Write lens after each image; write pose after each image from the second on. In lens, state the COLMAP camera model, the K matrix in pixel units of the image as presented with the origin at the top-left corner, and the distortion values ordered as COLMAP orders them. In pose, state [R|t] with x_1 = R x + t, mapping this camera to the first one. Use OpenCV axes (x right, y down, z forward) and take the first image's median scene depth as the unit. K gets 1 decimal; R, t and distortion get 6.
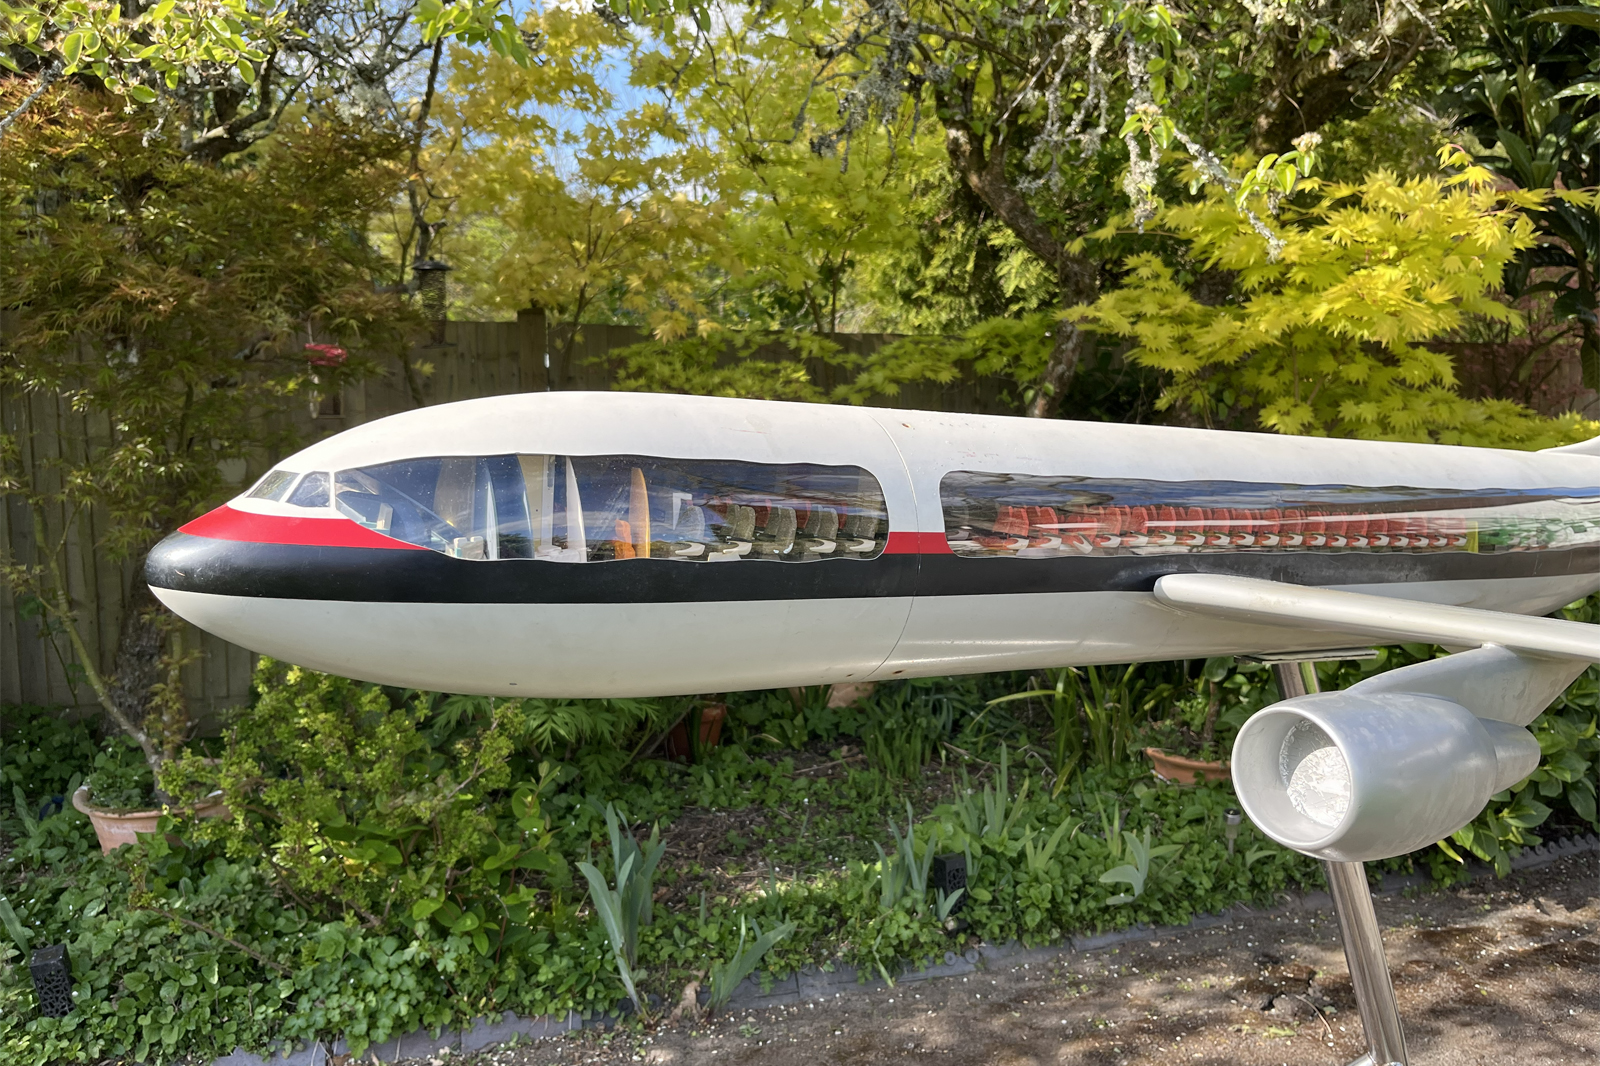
lens RADIAL K [[1221.4, 0, 808.6], [0, 1221.4, 537.2], [0, 0, 1]] dist [0.049453, -0.070242]
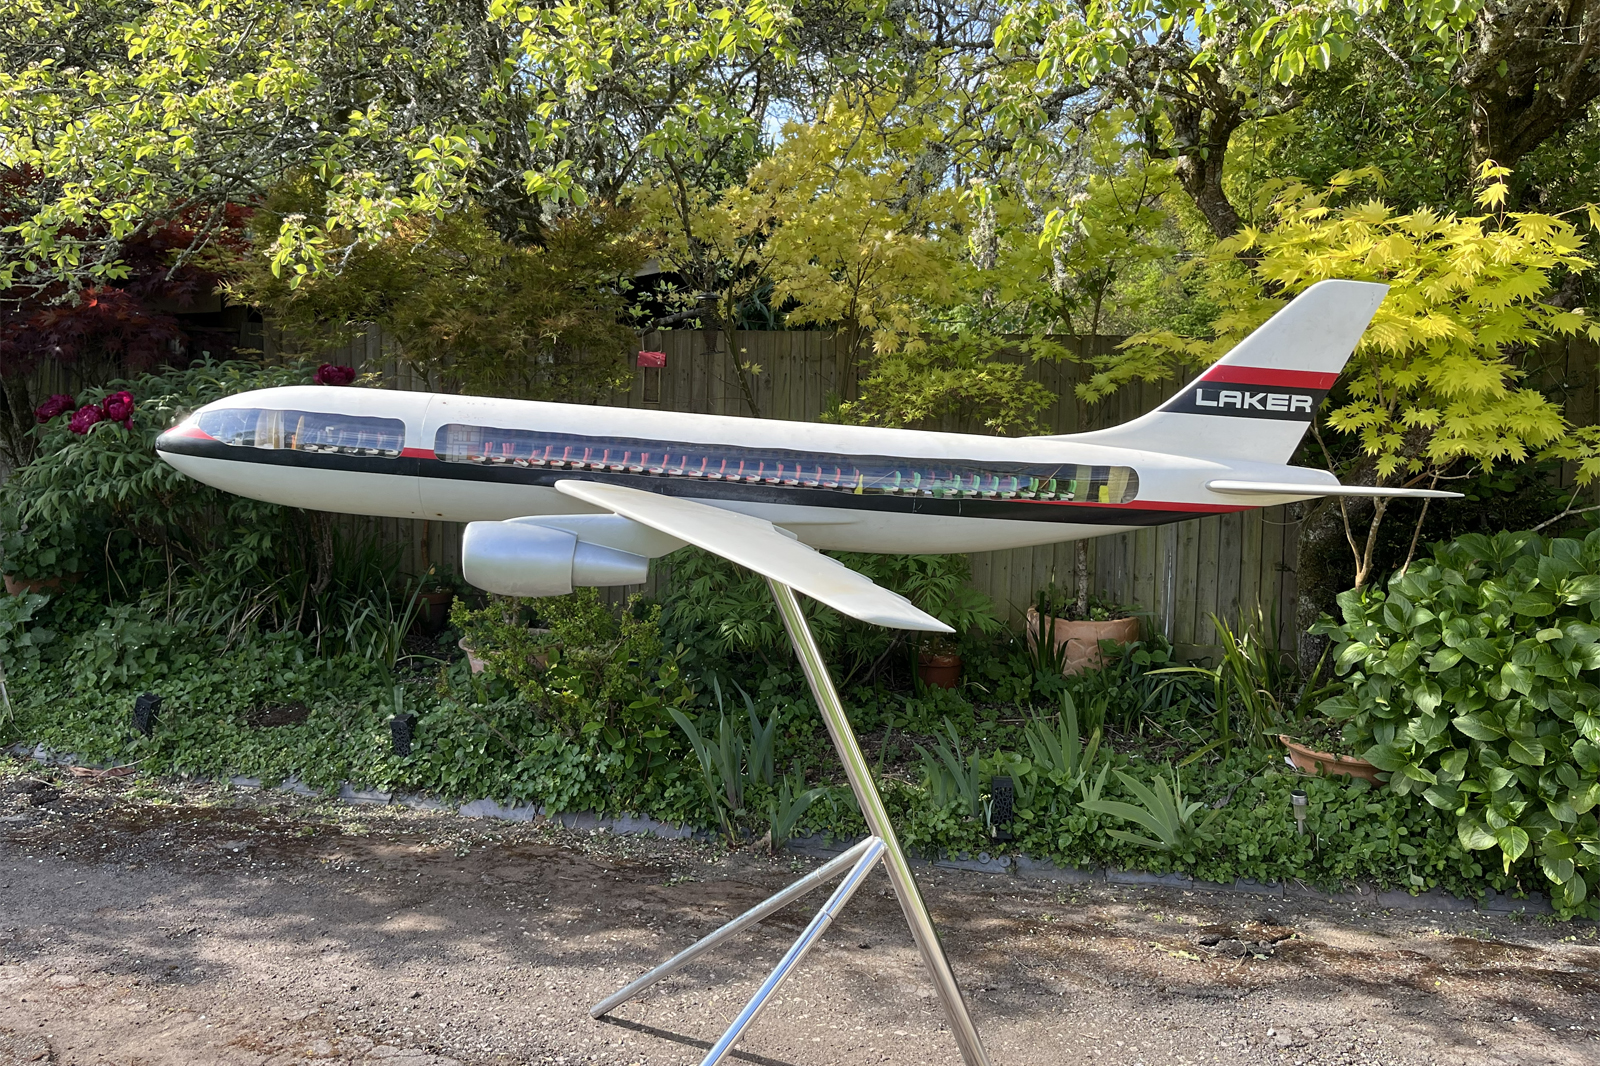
lens RADIAL K [[1296.0, 0, 771.2], [0, 1296.0, 465.6], [0, 0, 1]] dist [0.034013, -0.036559]
pose [[0.855392, 0.045704, -0.515962, 0.592766], [-0.074759, 0.996564, -0.035665, 0.020200], [0.512559, 0.069080, 0.855869, -0.234518]]
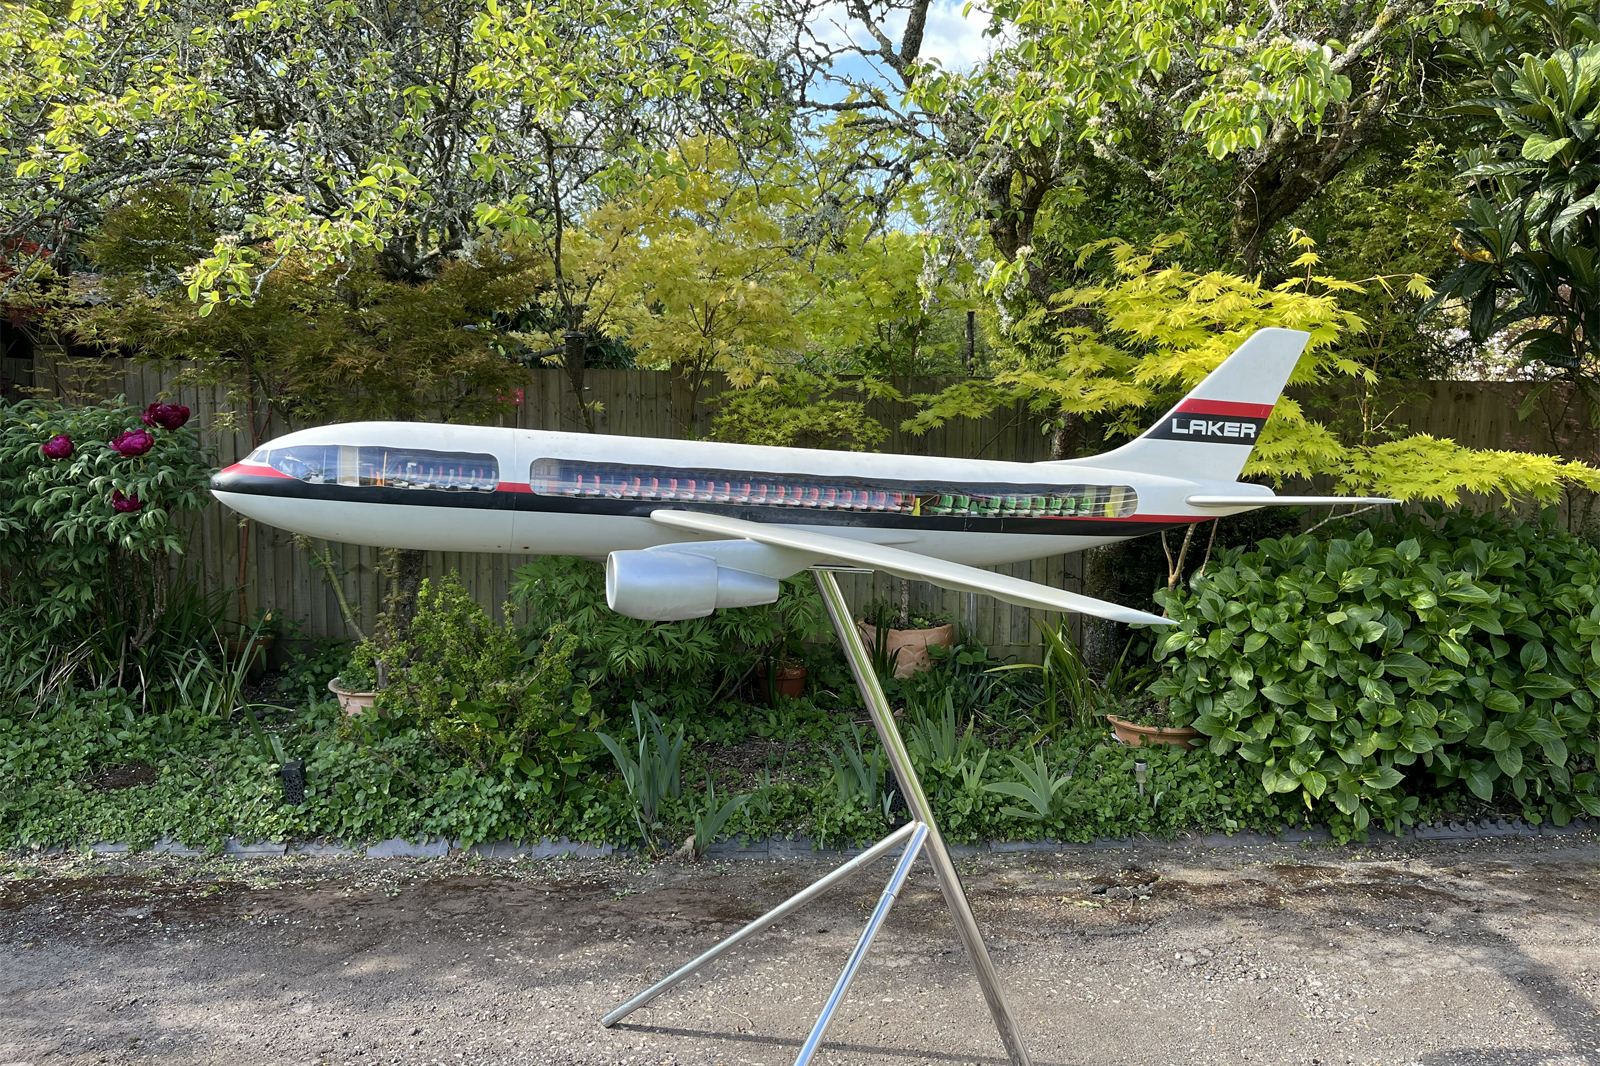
lens RADIAL K [[1221.4, 0, 813.7], [0, 1221.4, 531.2], [0, 0, 1]] dist [0.049453, -0.070242]
pose [[0.966263, 0.028905, -0.255930, 0.382428], [-0.036923, 0.998965, -0.026581, 0.039837], [0.254896, 0.035134, 0.966330, -0.343321]]
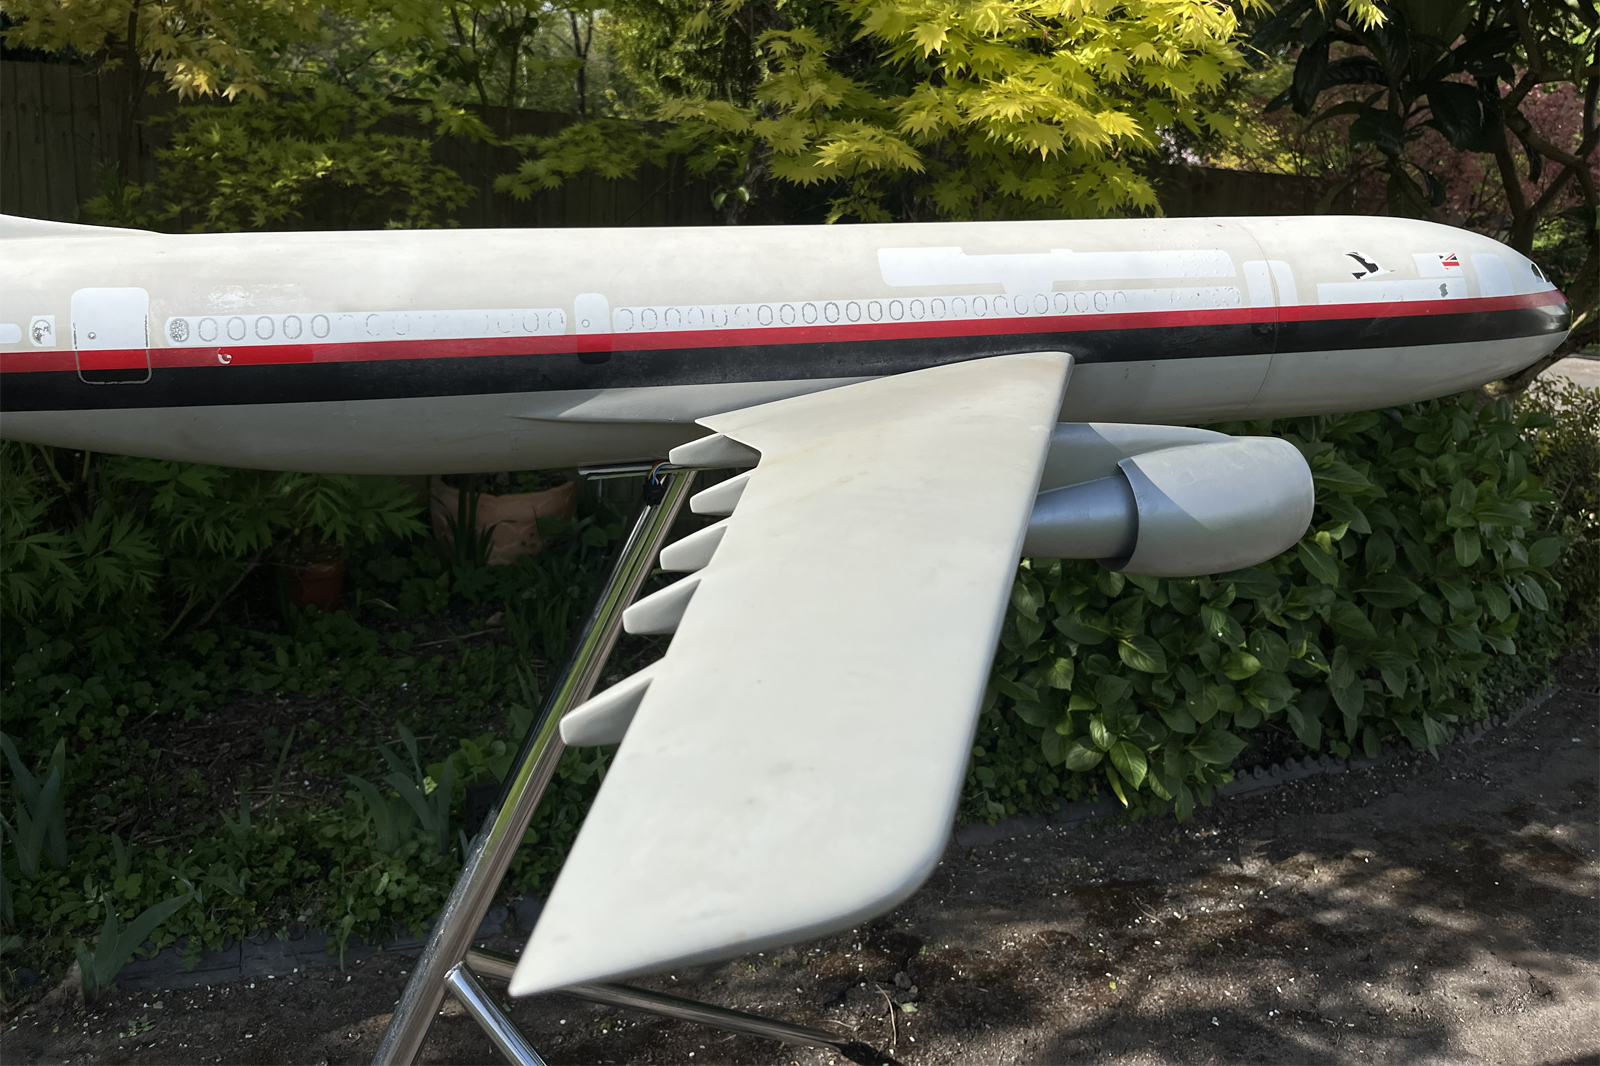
lens RADIAL K [[1221.4, 0, 819.1], [0, 1221.4, 458.9], [0, 0, 1]] dist [0.049453, -0.070242]
pose [[0.996592, 0.046978, 0.067799, 0.278340], [-0.052873, 0.994722, 0.087938, -0.028541], [-0.063310, -0.091223, 0.993816, 0.240766]]
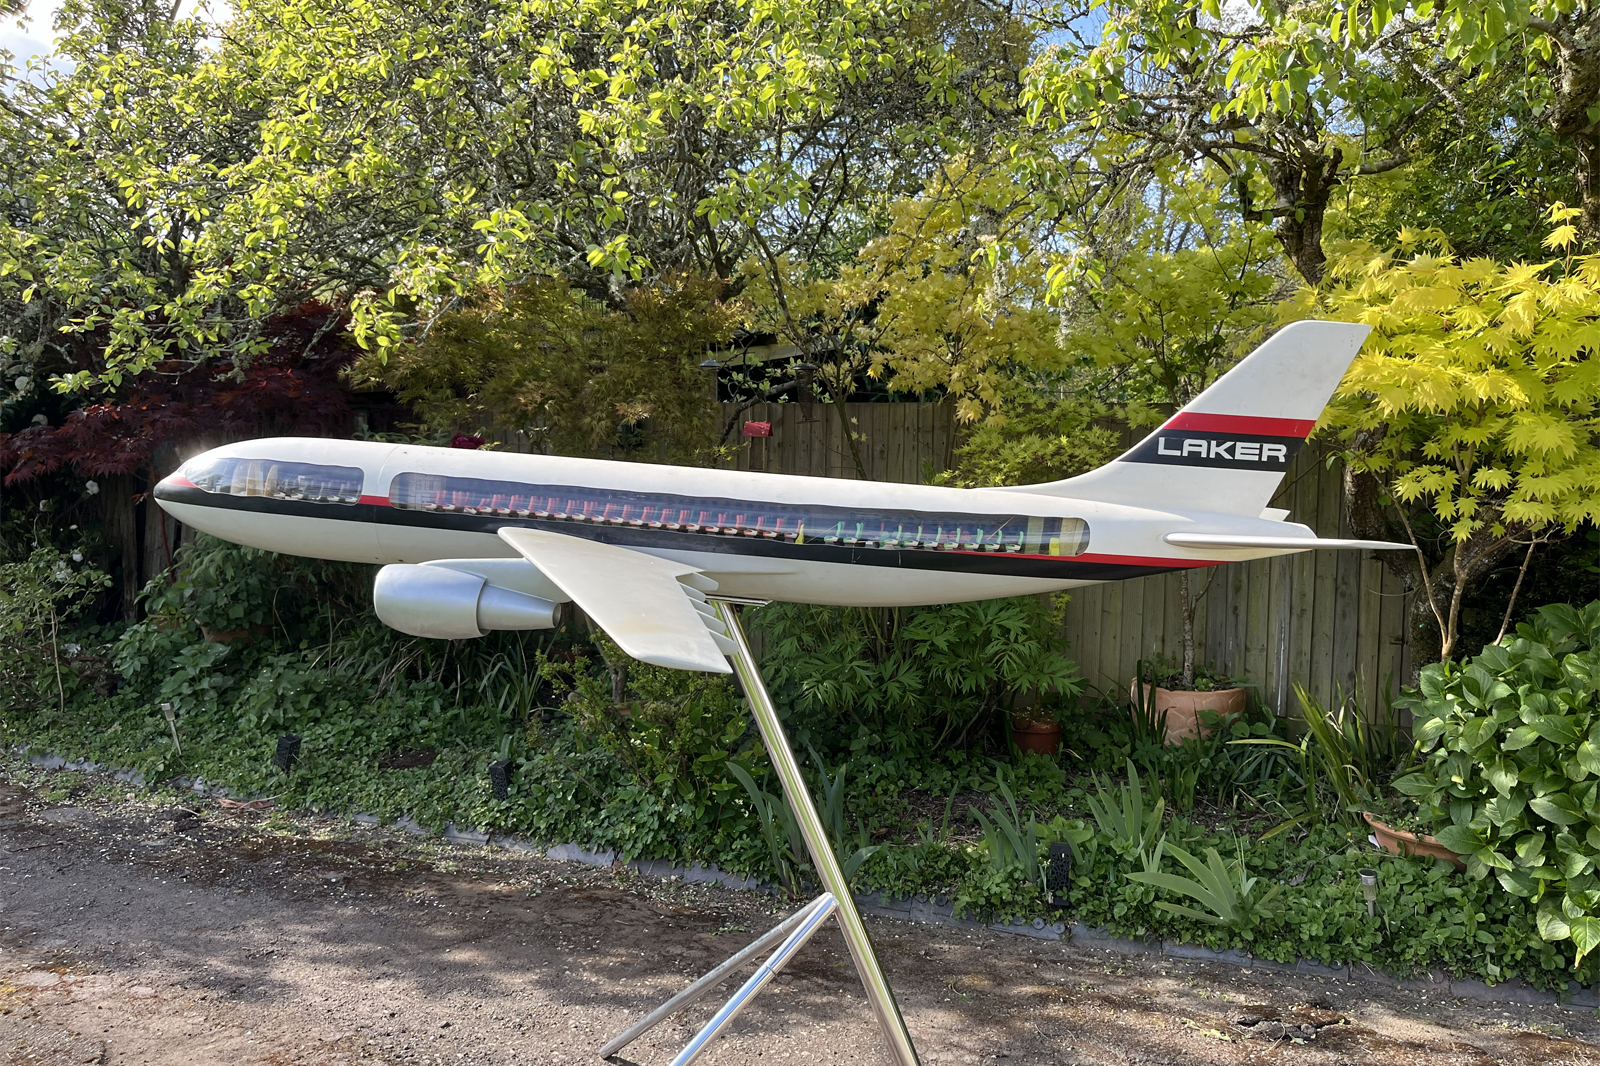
lens RADIAL K [[1221.4, 0, 815.2], [0, 1221.4, 533.6], [0, 0, 1]] dist [0.049453, -0.070242]
pose [[0.775354, 0.047637, -0.629728, 0.699918], [-0.087533, 0.995633, -0.032459, 0.022253], [0.625432, 0.080289, 0.776137, -0.100374]]
